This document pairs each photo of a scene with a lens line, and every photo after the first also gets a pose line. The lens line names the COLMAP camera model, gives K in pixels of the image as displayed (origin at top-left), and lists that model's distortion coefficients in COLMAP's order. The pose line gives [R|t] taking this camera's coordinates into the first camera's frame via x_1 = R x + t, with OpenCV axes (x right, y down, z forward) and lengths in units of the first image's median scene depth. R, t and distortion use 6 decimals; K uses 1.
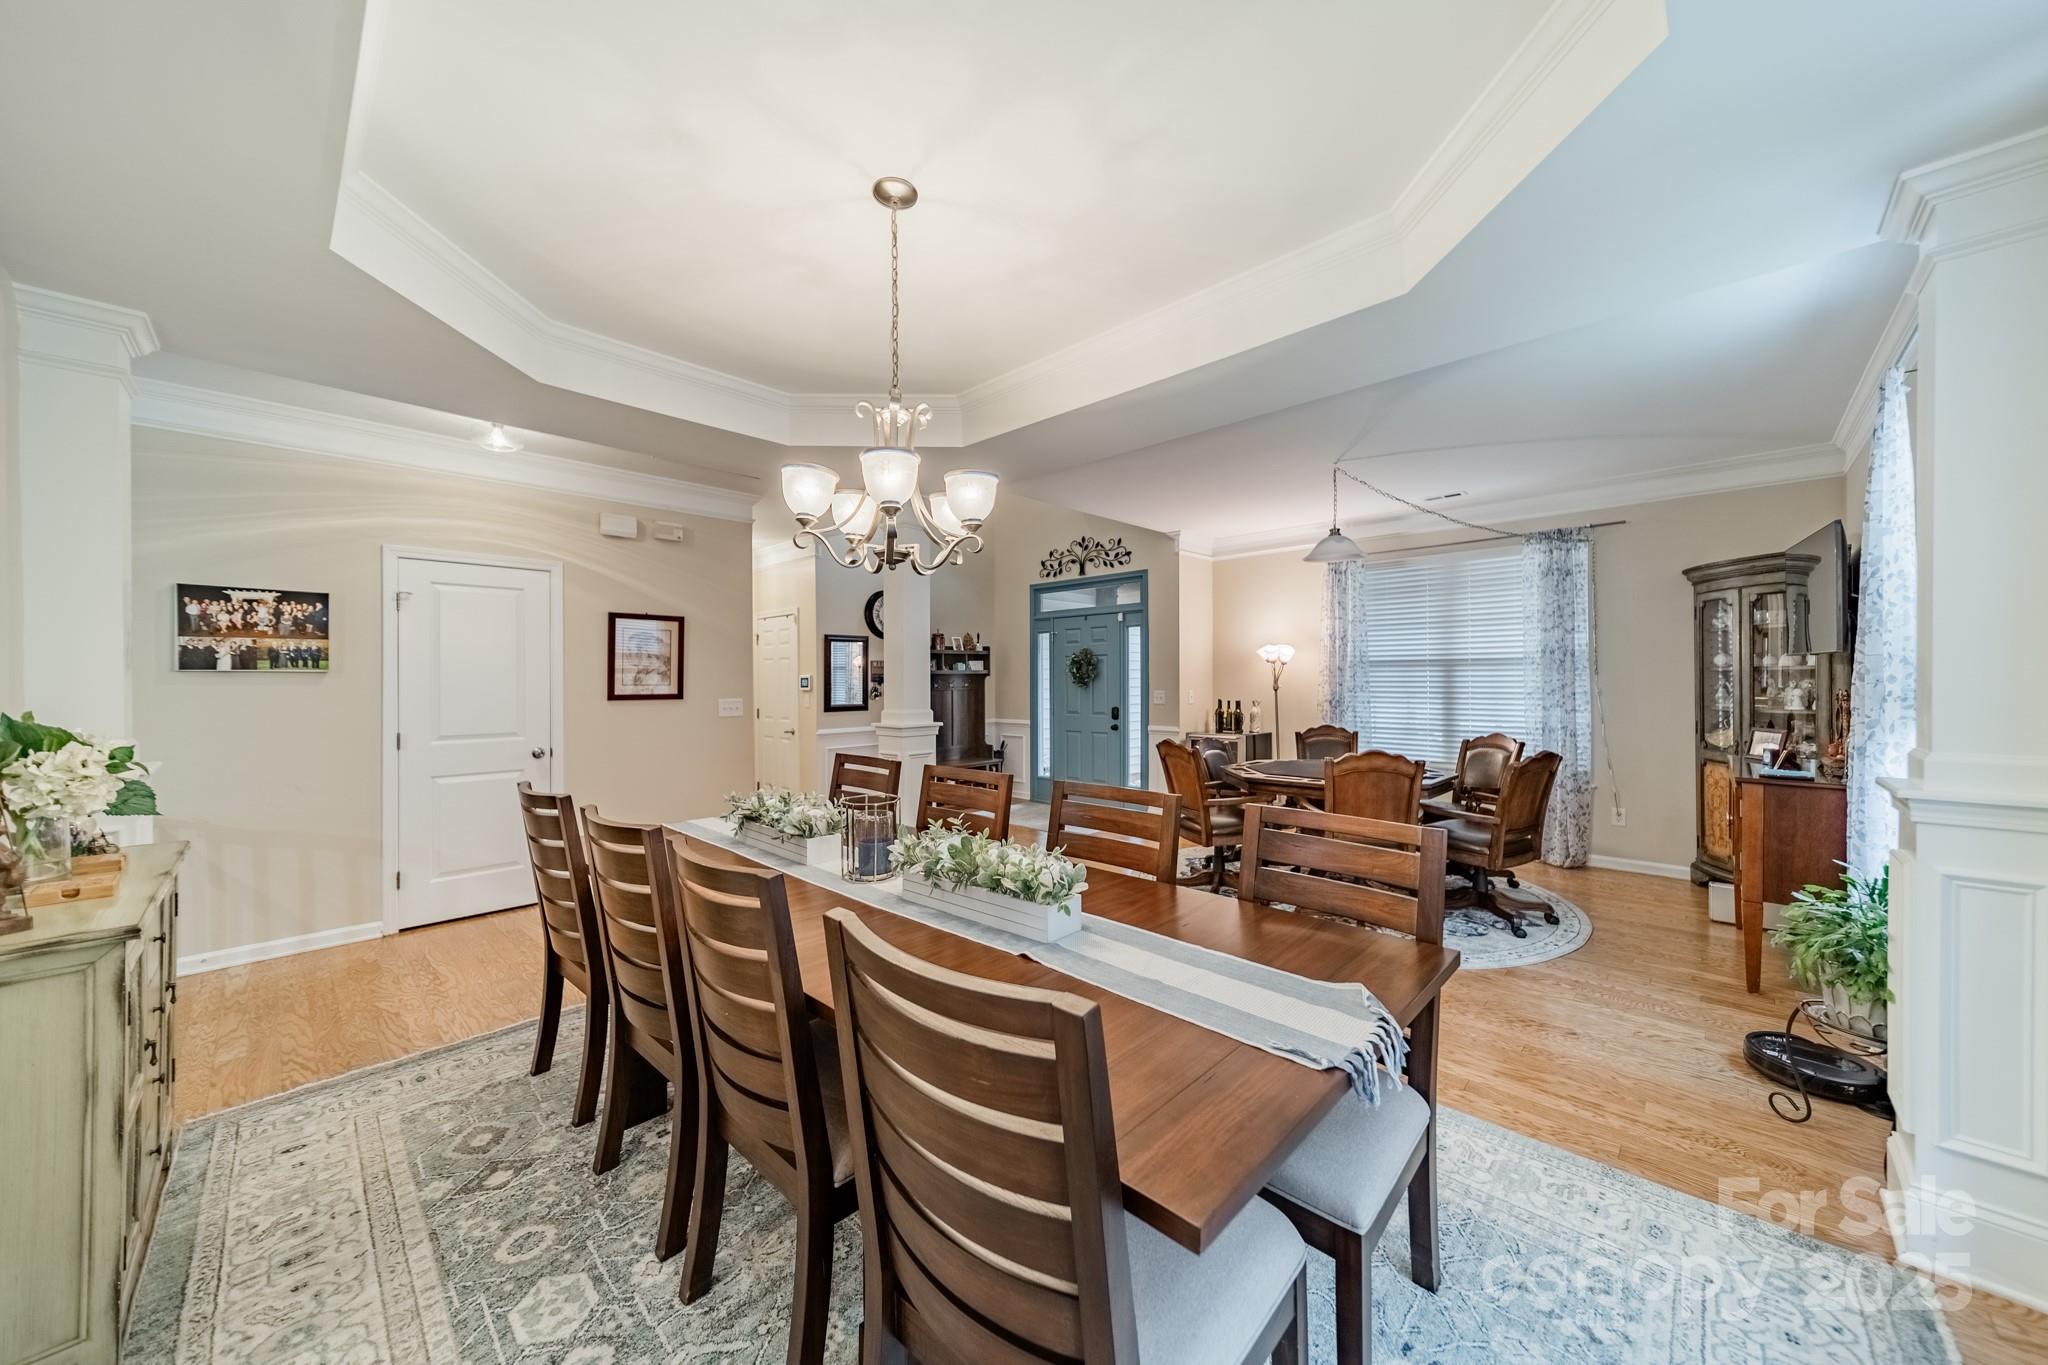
lens RADIAL K [[737.4, 0, 1026.4], [0, 737.4, 671.5], [0, 0, 1]] dist [0.015203, -0.004619]
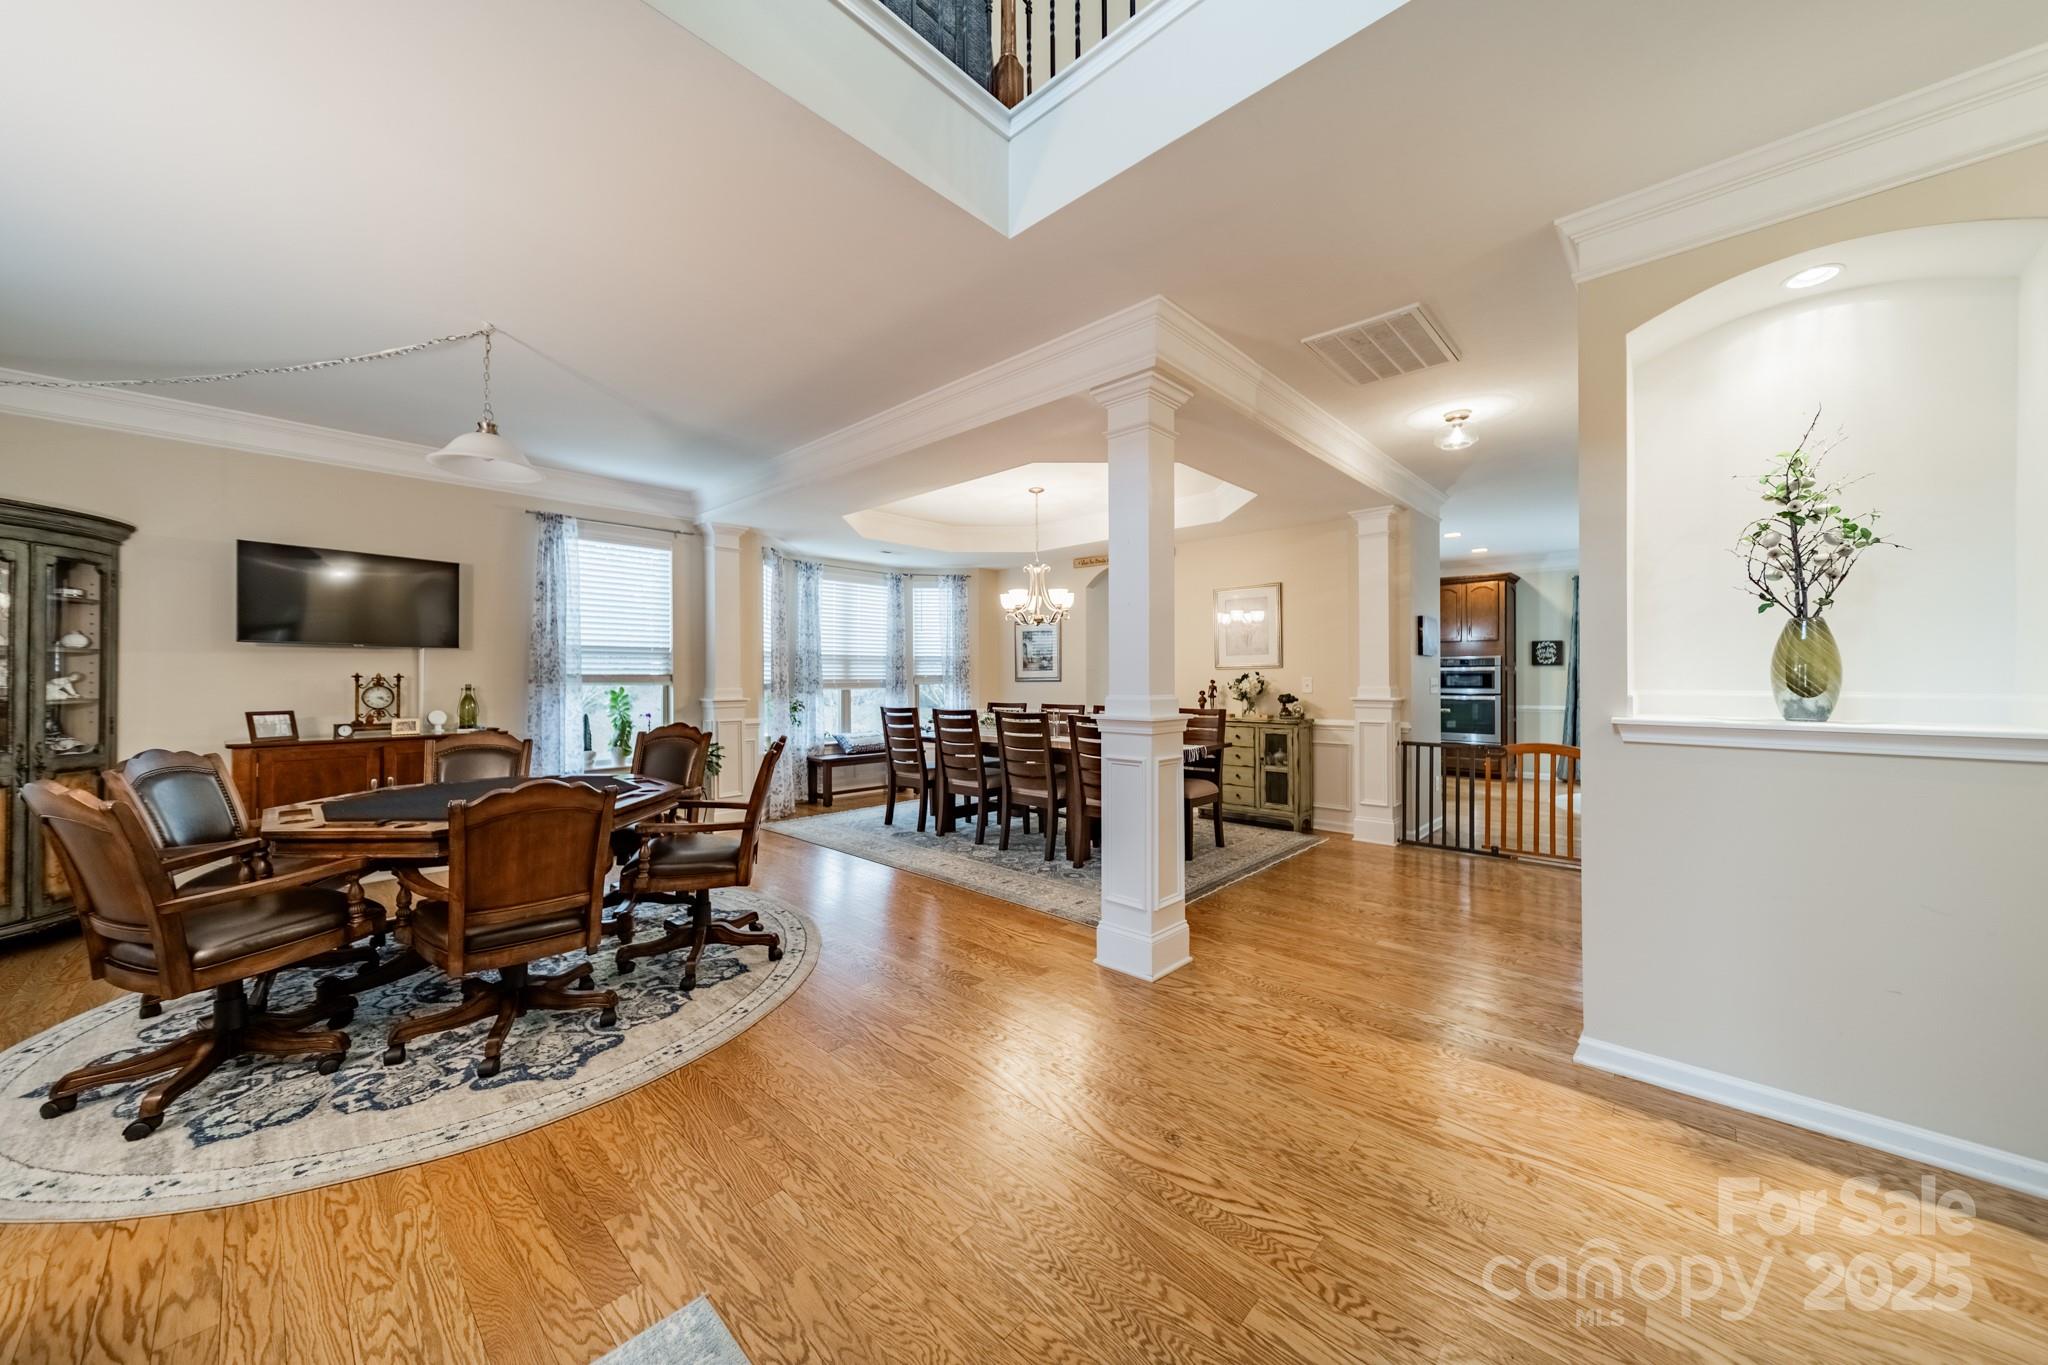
lens RADIAL K [[714.6, 0, 1031.8], [0, 714.6, 680.8], [0, 0, 1]] dist [0.007935, -0.000120]
pose [[-0.999498, 0.006662, -0.030972, -0.036979], [0.006910, 0.999945, -0.007901, 0.029893], [0.030917, -0.008111, -0.999489, 1.242360]]
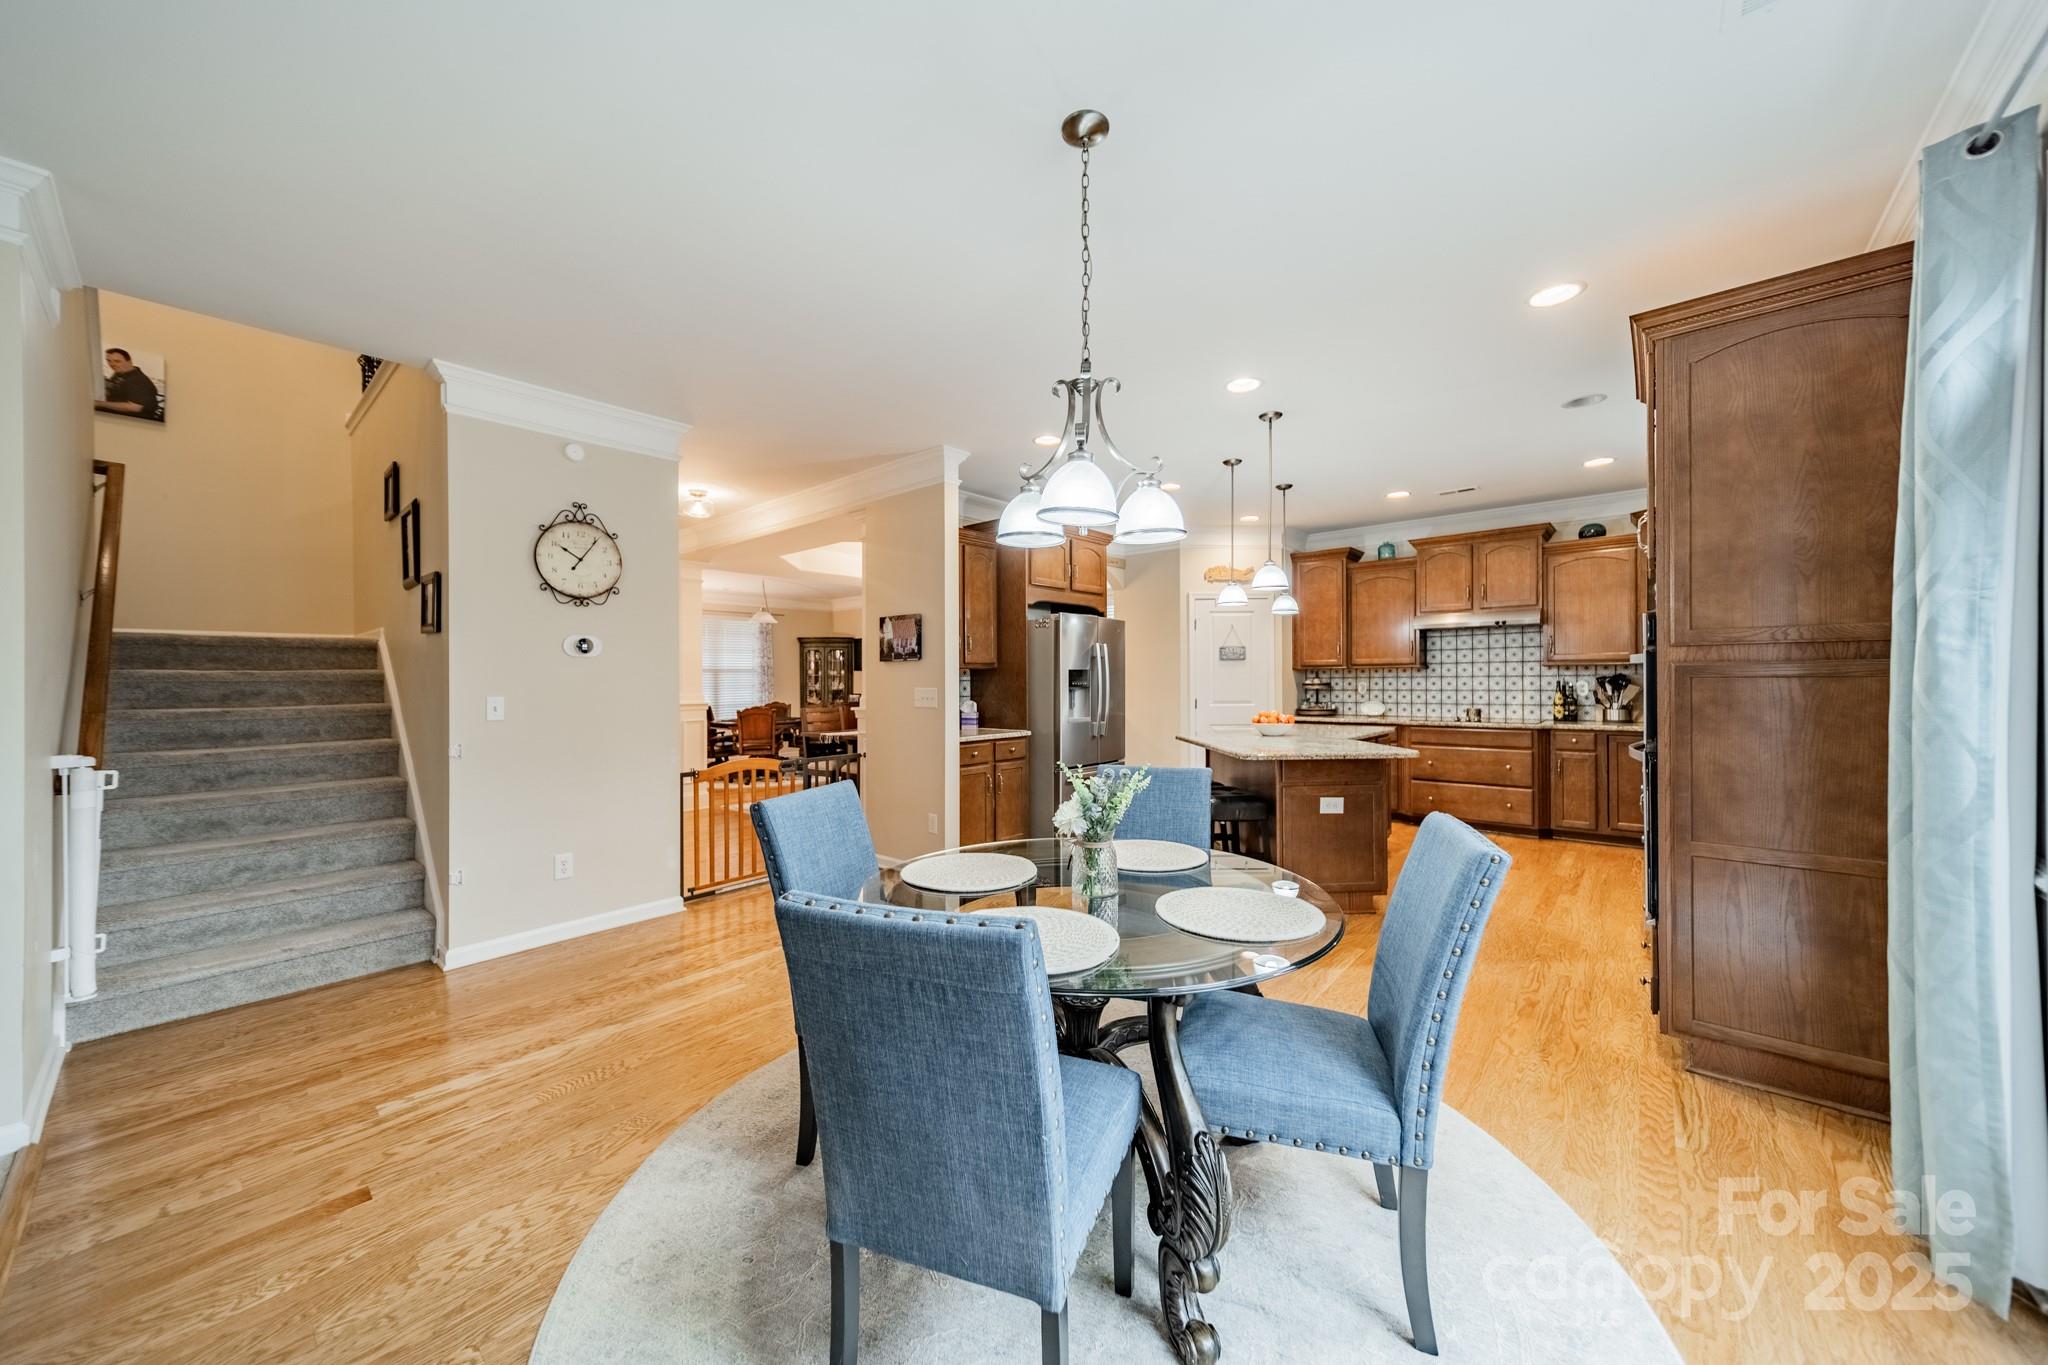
lens RADIAL K [[722.3, 0, 1030.5], [0, 722.3, 679.6], [0, 0, 1]] dist [0.008372, -0.000011]
pose [[-0.067538, 0.002340, 0.997714, -1.332114], [-0.005412, 0.999982, -0.002712, 0.011830], [-0.997702, -0.005583, -0.067524, 0.272877]]
